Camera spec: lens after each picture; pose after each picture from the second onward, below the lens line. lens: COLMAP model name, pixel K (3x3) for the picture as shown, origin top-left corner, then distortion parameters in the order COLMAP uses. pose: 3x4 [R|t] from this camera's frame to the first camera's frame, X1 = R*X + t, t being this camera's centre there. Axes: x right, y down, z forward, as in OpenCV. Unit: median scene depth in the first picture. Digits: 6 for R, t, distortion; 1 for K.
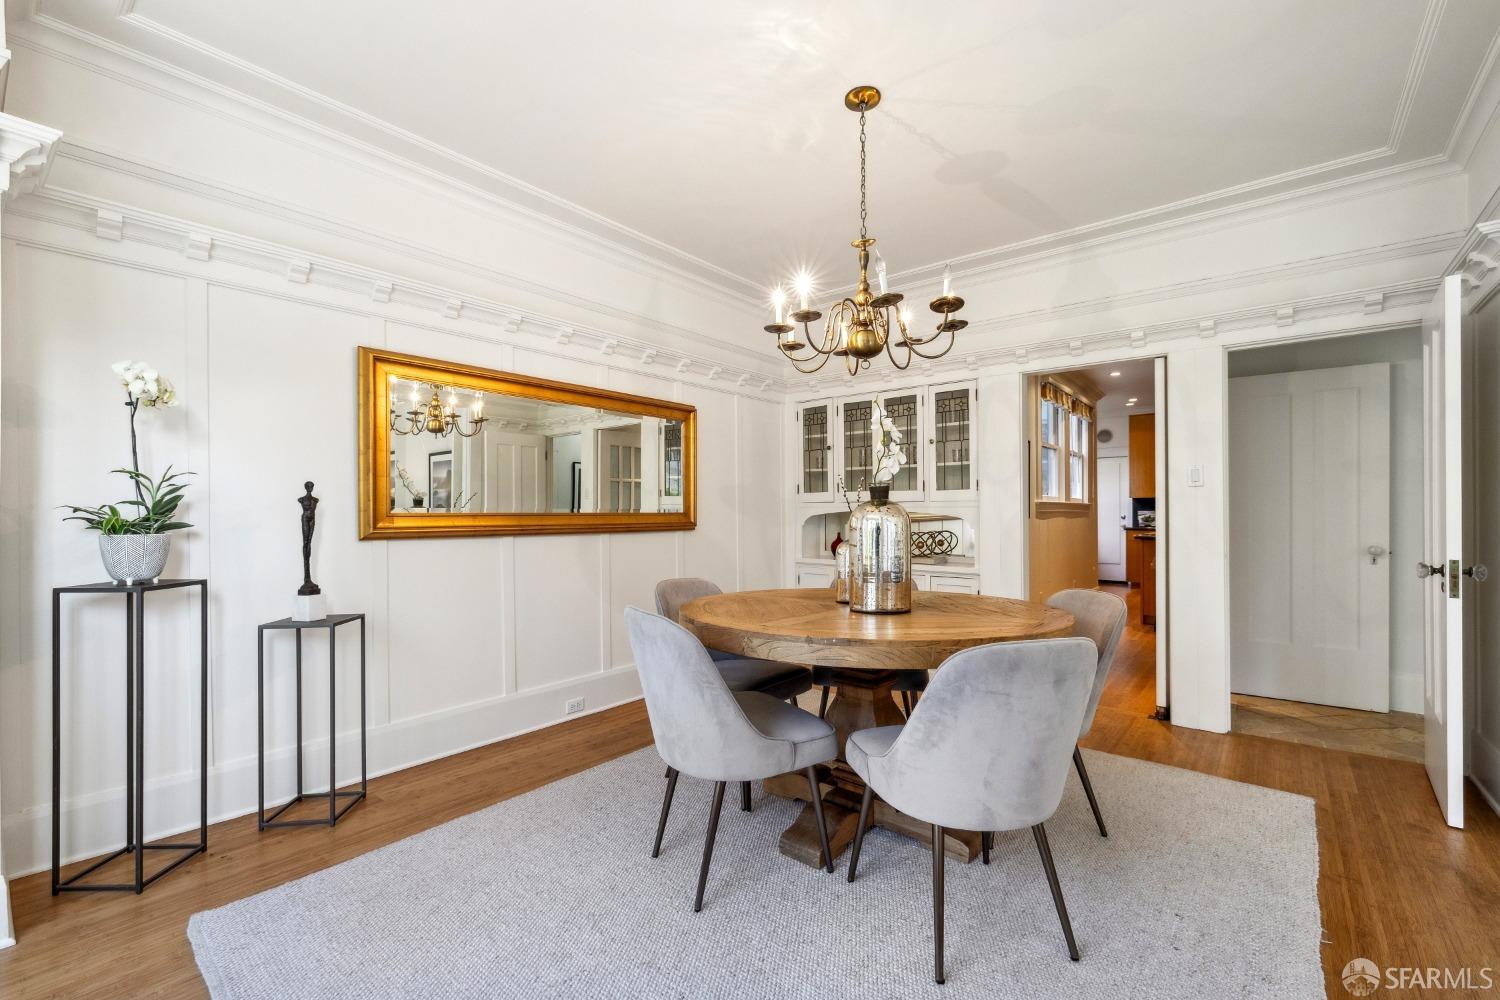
lens RADIAL K [[638.8, 0, 741.0], [0, 638.8, 509.5], [0, 0, 1]] dist [-0.000169, 0.000105]
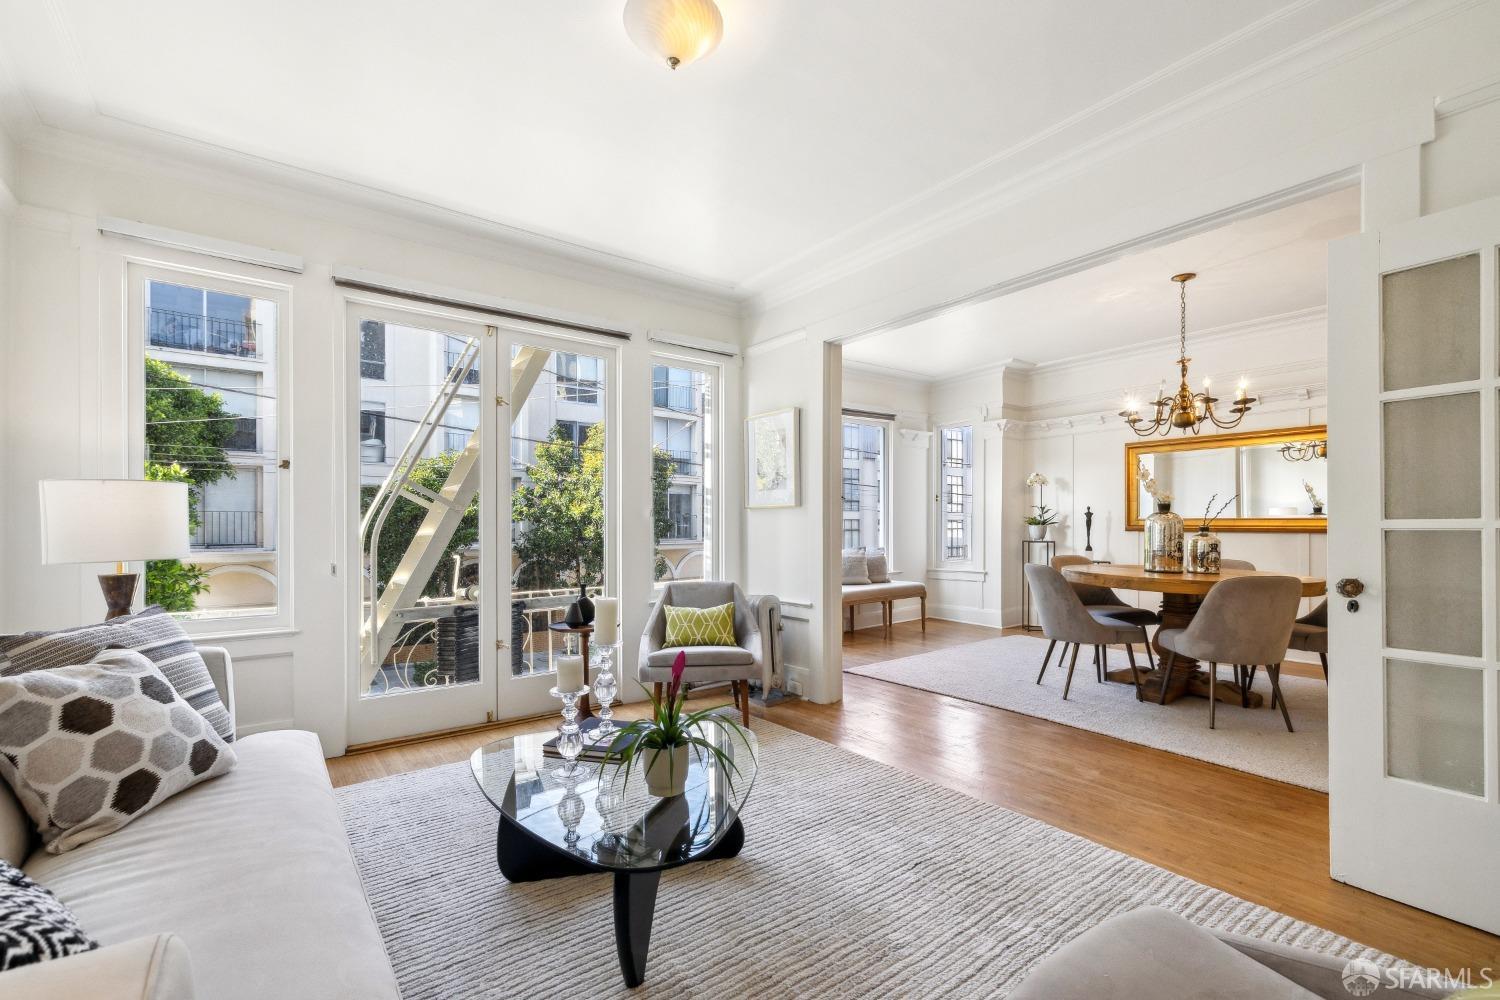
lens RADIAL K [[648.6, 0, 746.6], [0, 648.6, 505.8], [0, 0, 1]] dist [-0.001101, -0.000556]
pose [[-0.219056, -0.022000, -0.975464, 1.199357], [0.009984, 0.999643, -0.024788, 0.001876], [0.975661, -0.015169, -0.218758, 0.125253]]
